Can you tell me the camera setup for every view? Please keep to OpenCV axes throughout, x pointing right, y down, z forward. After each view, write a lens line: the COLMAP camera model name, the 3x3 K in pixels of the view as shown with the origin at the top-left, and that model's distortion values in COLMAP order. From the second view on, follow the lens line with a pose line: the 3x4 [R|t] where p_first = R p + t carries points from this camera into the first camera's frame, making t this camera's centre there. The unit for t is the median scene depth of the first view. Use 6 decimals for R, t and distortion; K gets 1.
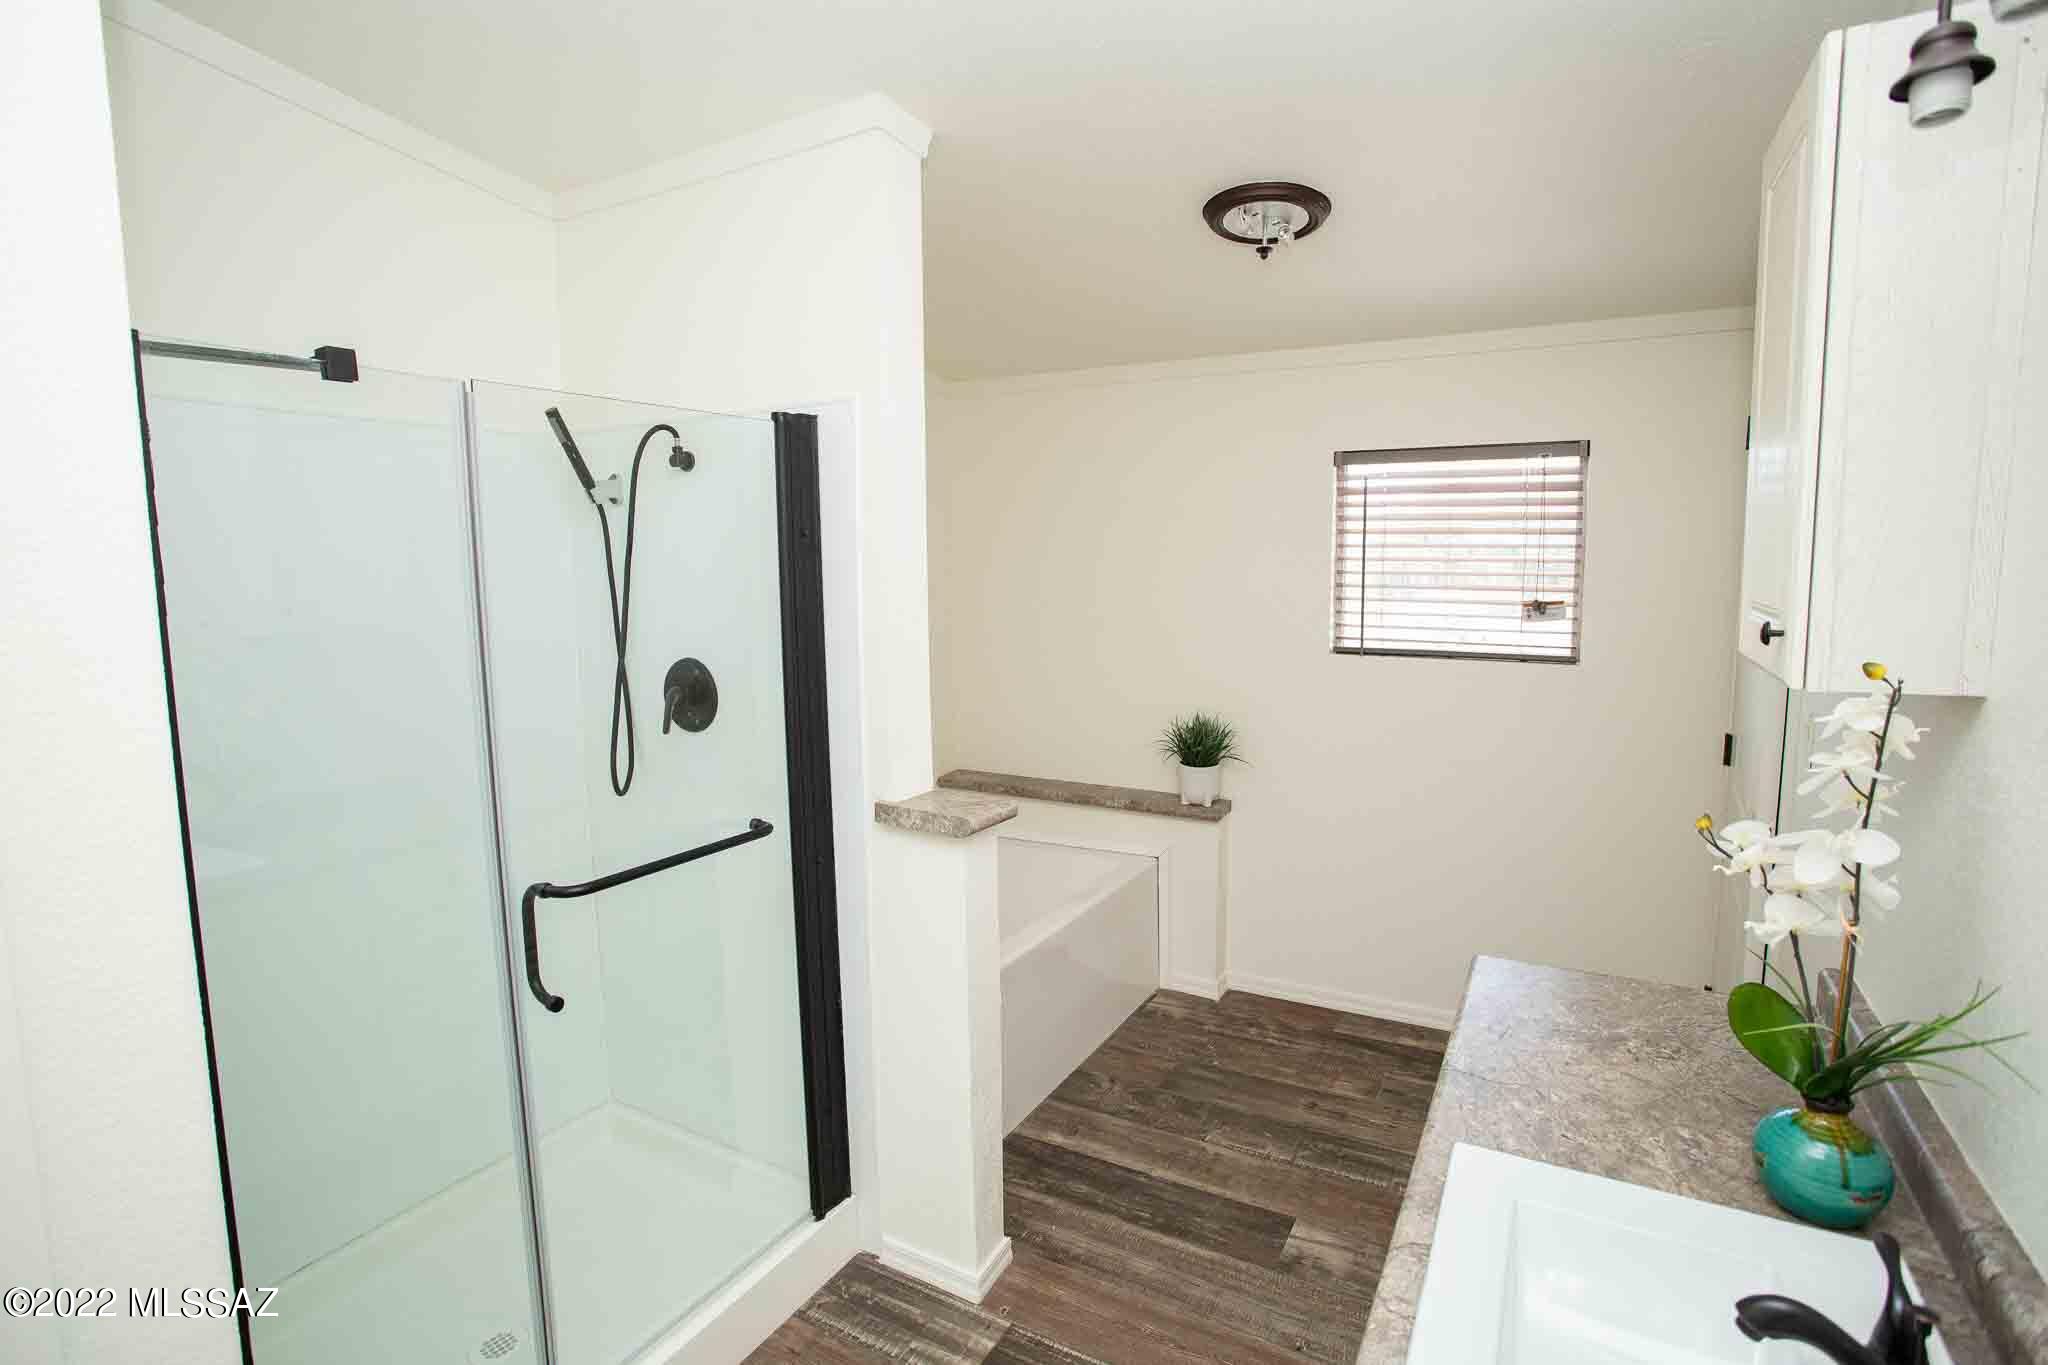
lens RADIAL K [[1013.9, 0, 1025.1], [0, 1013.9, 663.9], [0, 0, 1]] dist [-0.050271, 0.000394]
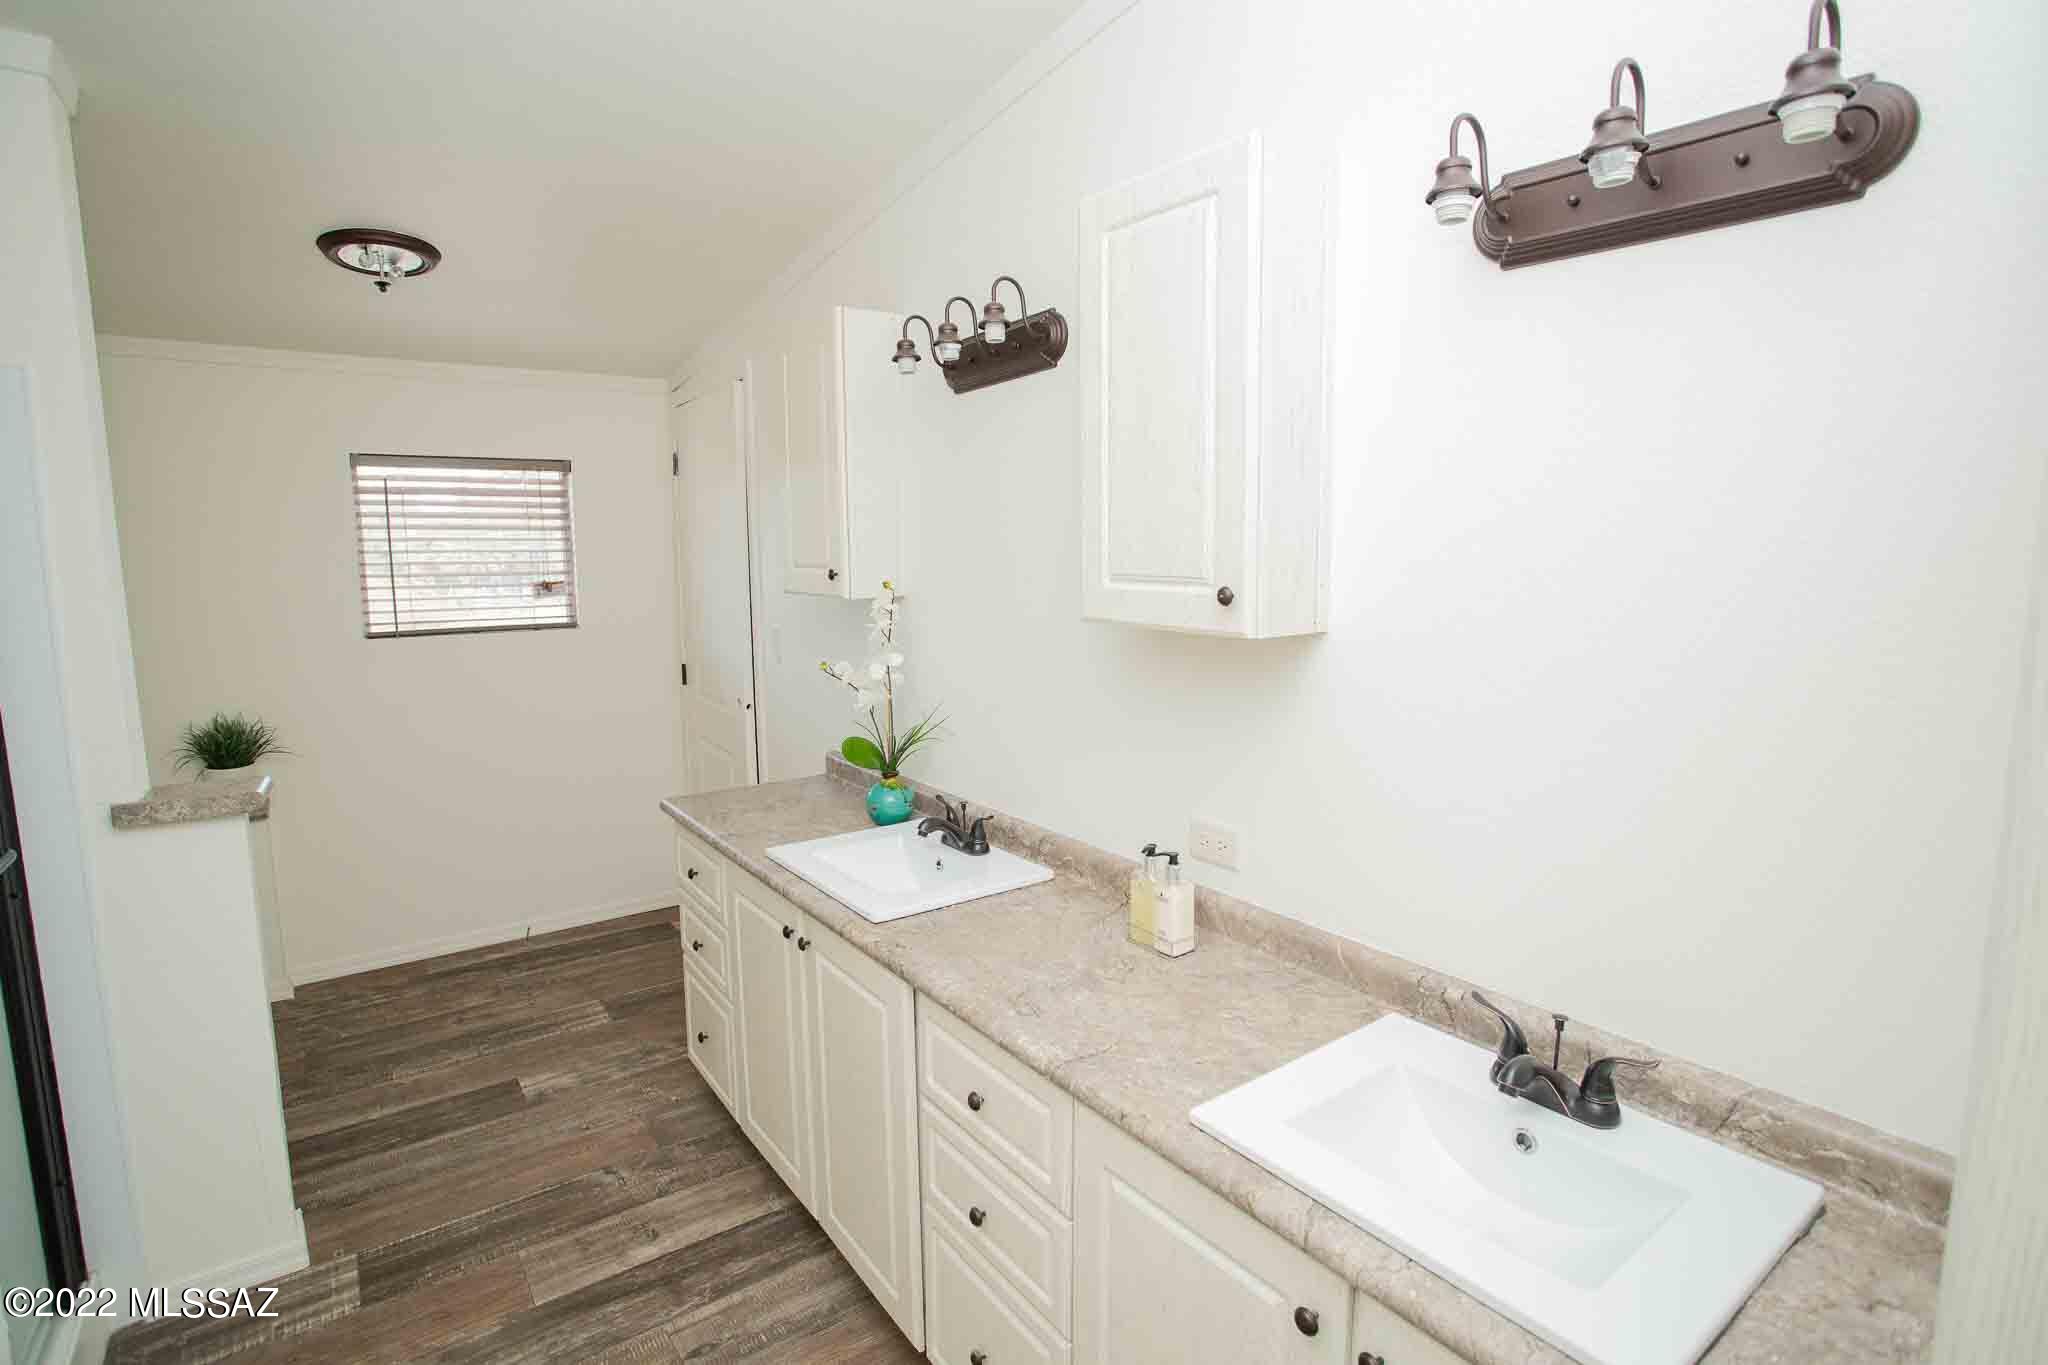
lens RADIAL K [[1015.8, 0, 1024.0], [0, 1015.8, 682.5], [0, 0, 1]] dist [-0.003348, -0.000287]
pose [[0.416658, -0.121863, 0.900858, -0.440088], [0.112192, 0.990292, 0.082070, 0.028935], [-0.902113, 0.066874, 0.426285, -0.116376]]
